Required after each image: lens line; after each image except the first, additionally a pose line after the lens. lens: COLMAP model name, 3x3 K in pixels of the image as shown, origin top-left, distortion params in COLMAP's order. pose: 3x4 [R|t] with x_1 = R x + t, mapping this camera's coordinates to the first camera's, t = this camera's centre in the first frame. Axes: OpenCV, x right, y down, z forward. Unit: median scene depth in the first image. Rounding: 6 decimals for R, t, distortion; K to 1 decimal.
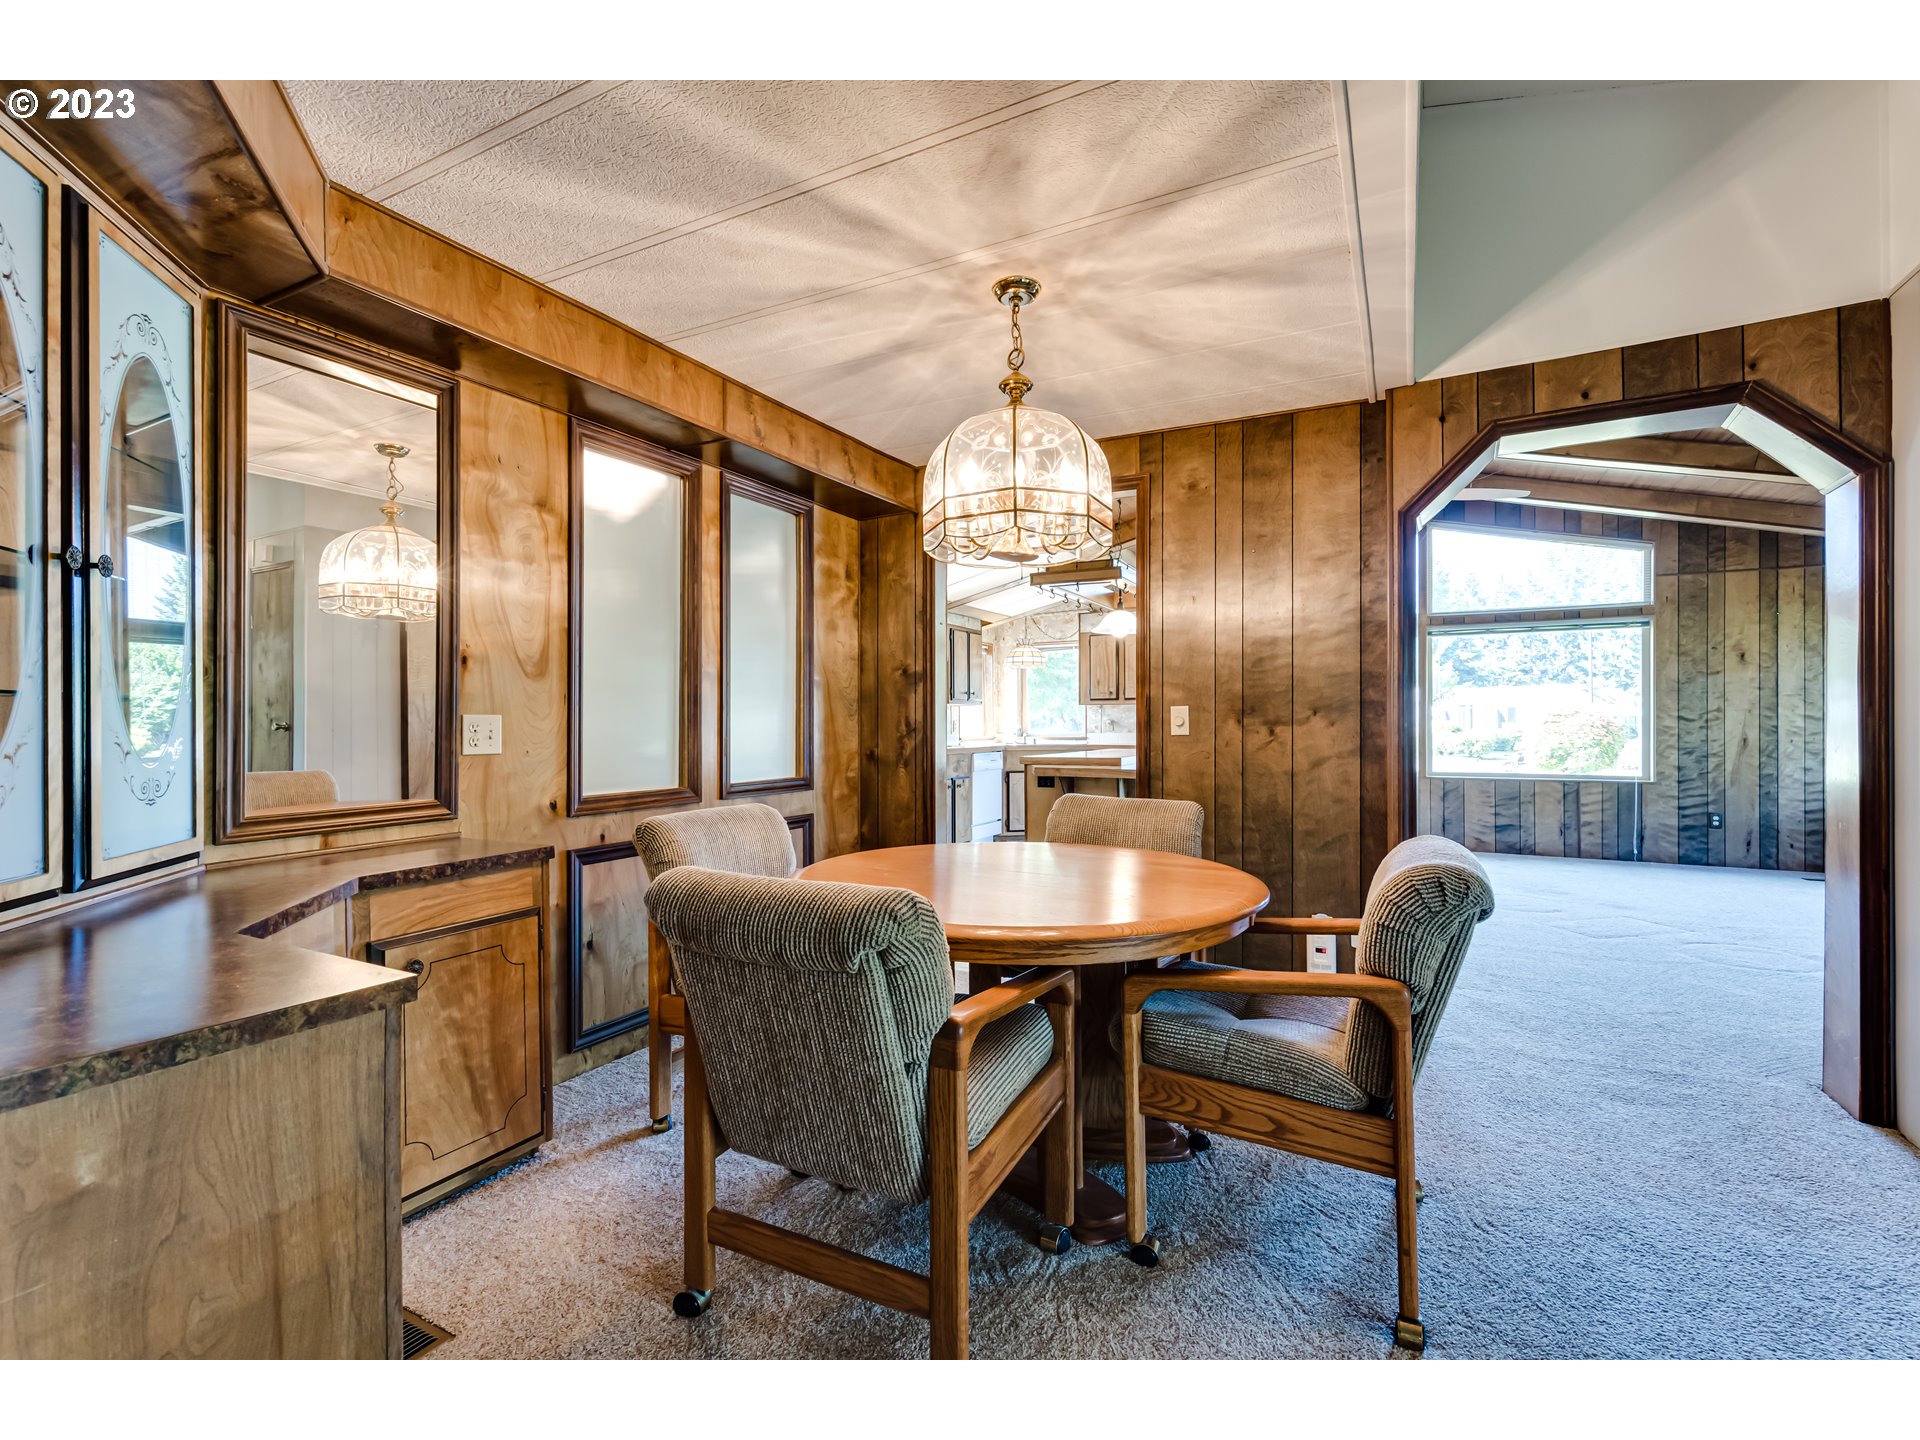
lens RADIAL K [[871.4, 0, 955.4], [0, 871.4, 719.1], [0, 0, 1]] dist [-0.004406, 0.000579]
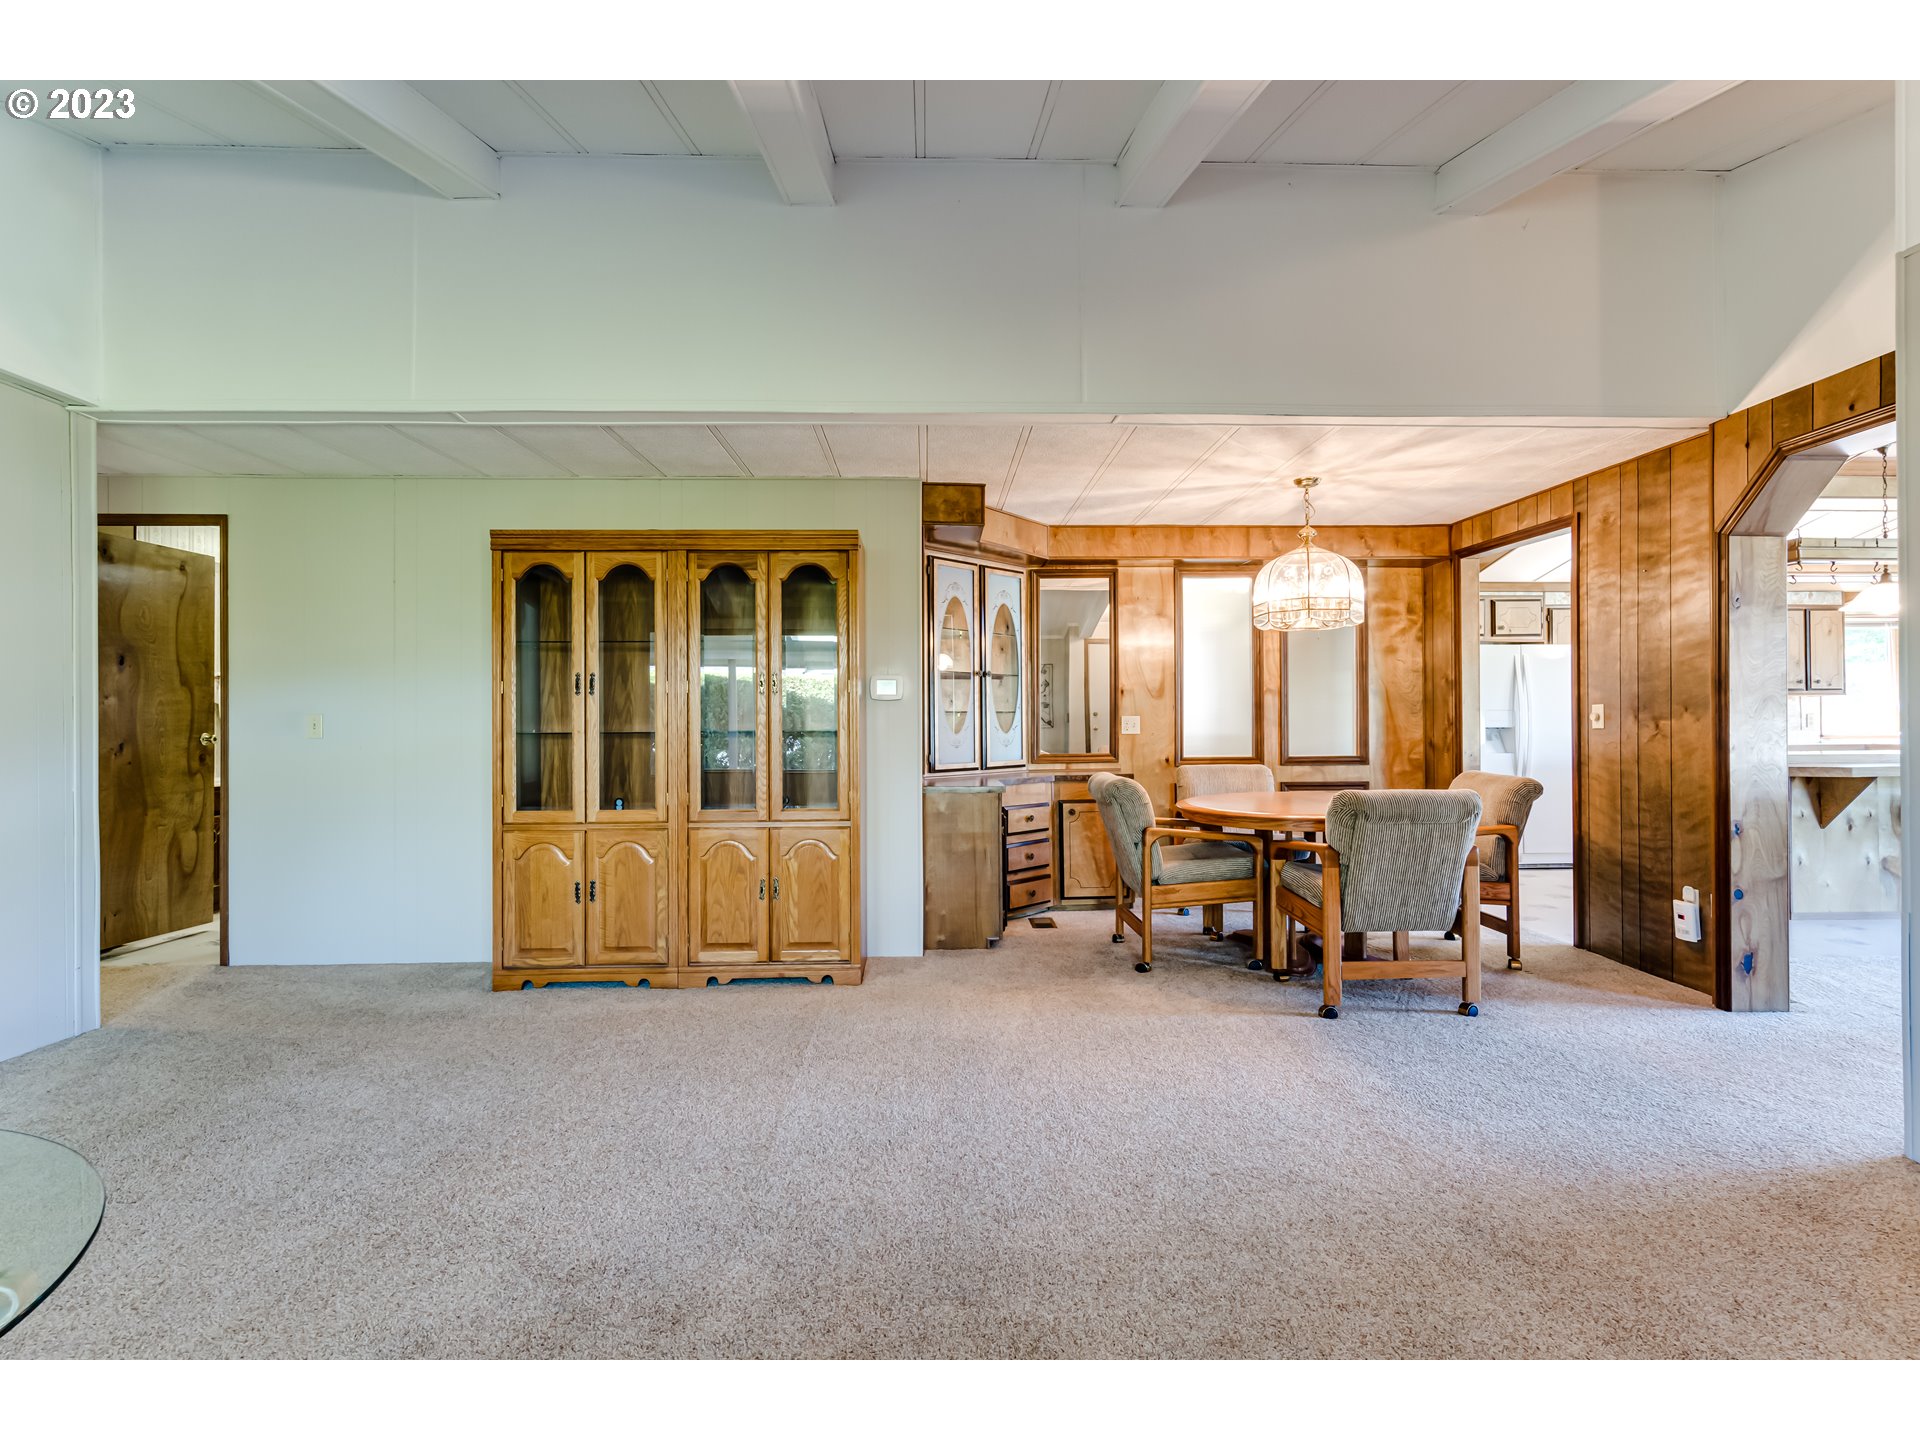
lens RADIAL K [[871.4, 0, 950.8], [0, 871.4, 714.5], [0, 0, 1]] dist [-0.004406, 0.000579]
pose [[0.497334, -0.006635, -0.867534, 0.908377], [0.006842, 0.999970, -0.003726, -0.002927], [0.867532, -0.004082, 0.497364, -0.391719]]
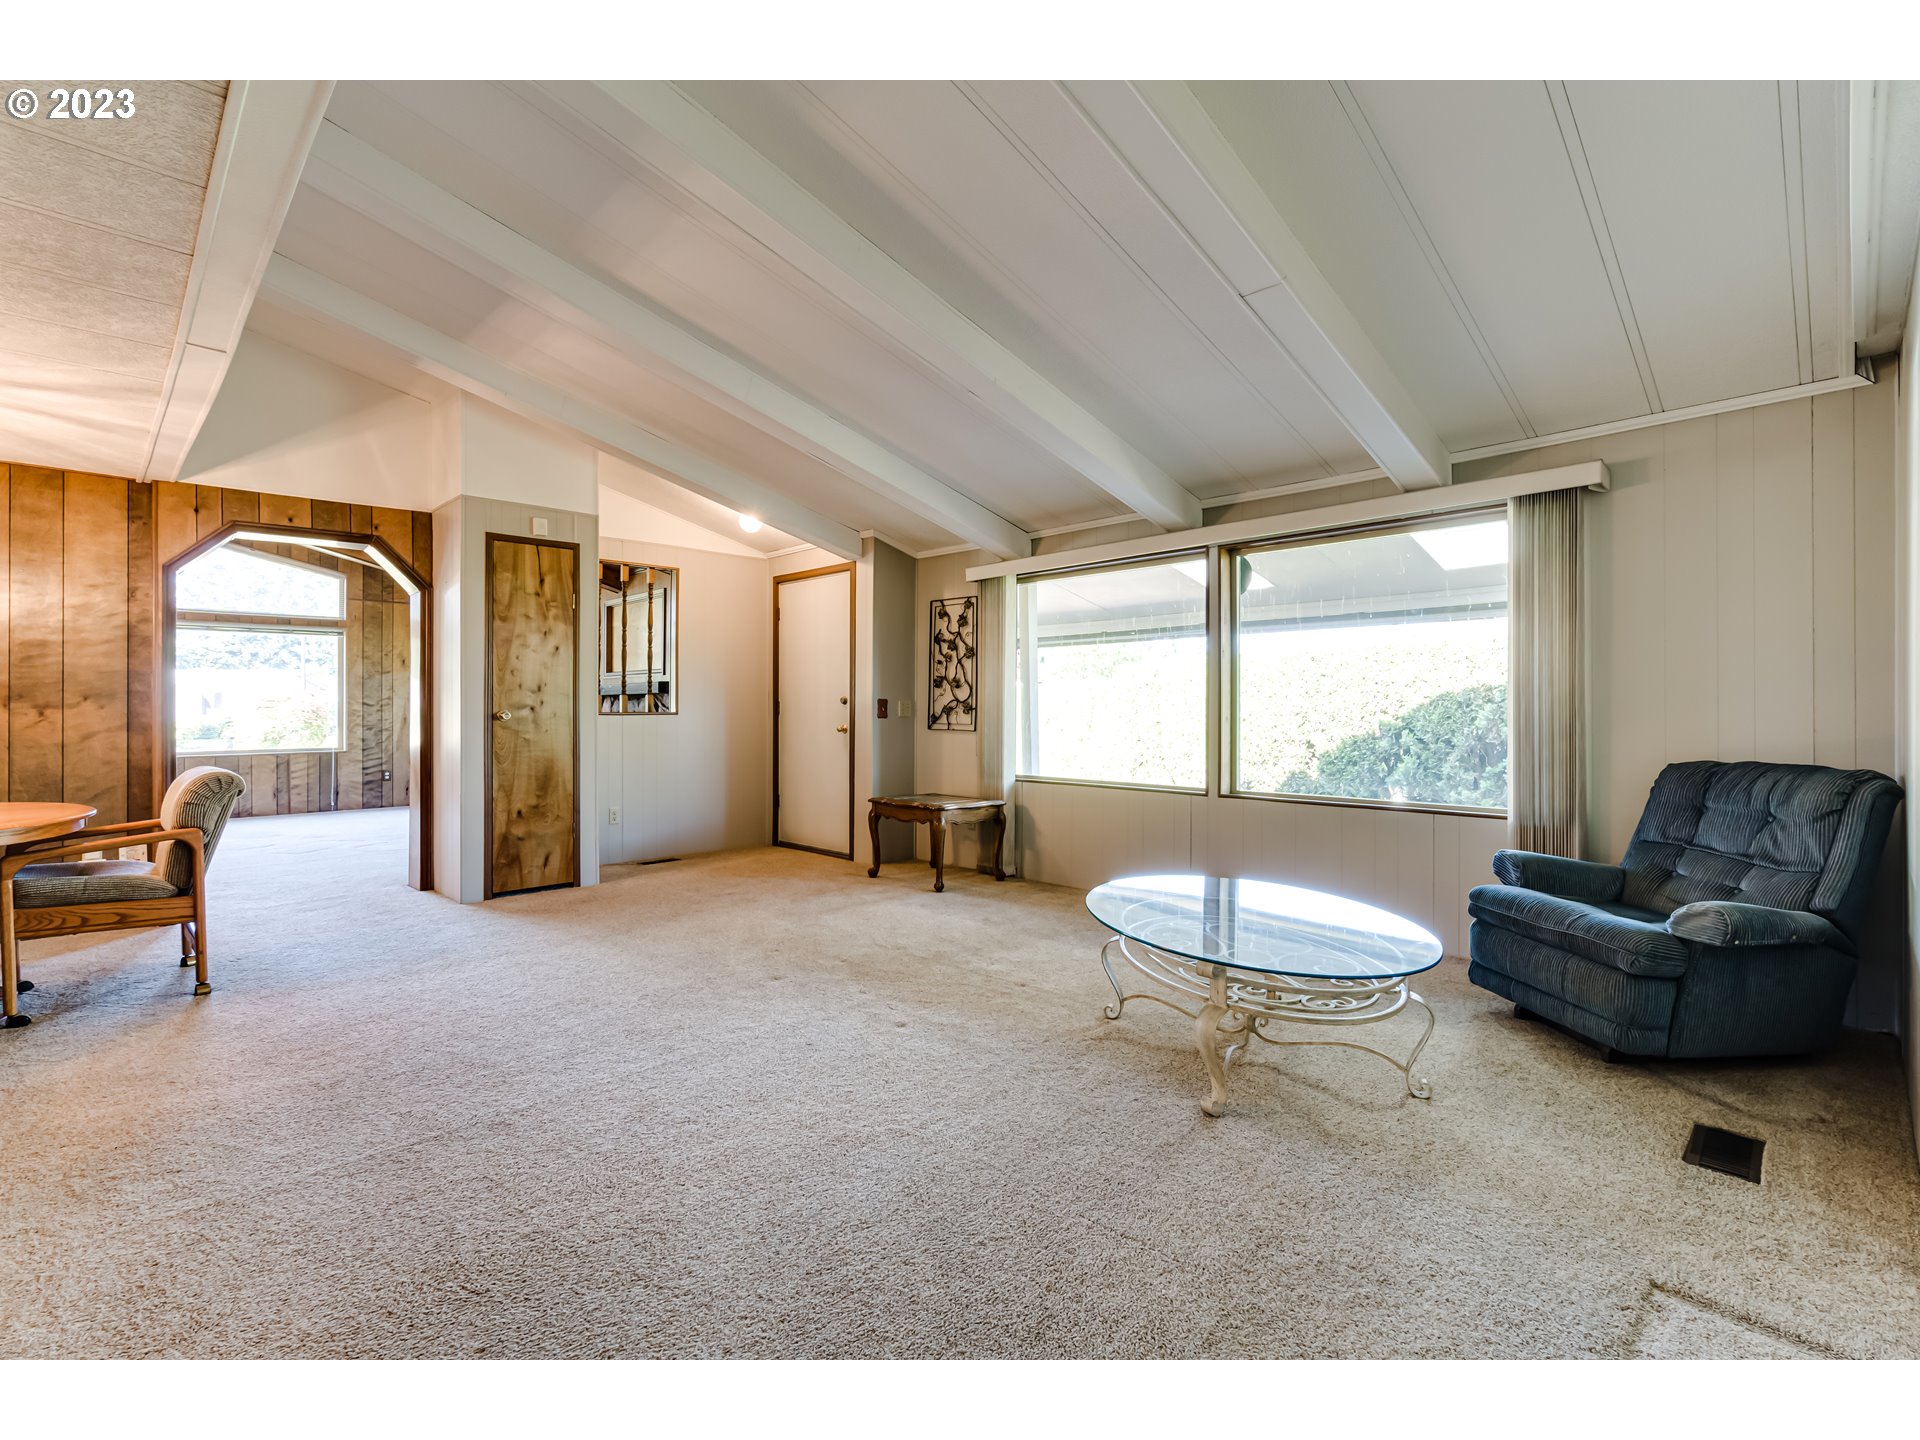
lens RADIAL K [[871.4, 0, 959.8], [0, 871.4, 706.7], [0, 0, 1]] dist [-0.004406, 0.000579]
pose [[0.289594, -0.000197, 0.957150, -0.475315], [-0.001793, 0.999998, 0.000748, 0.001085], [-0.957148, -0.001933, 0.289593, -0.676352]]
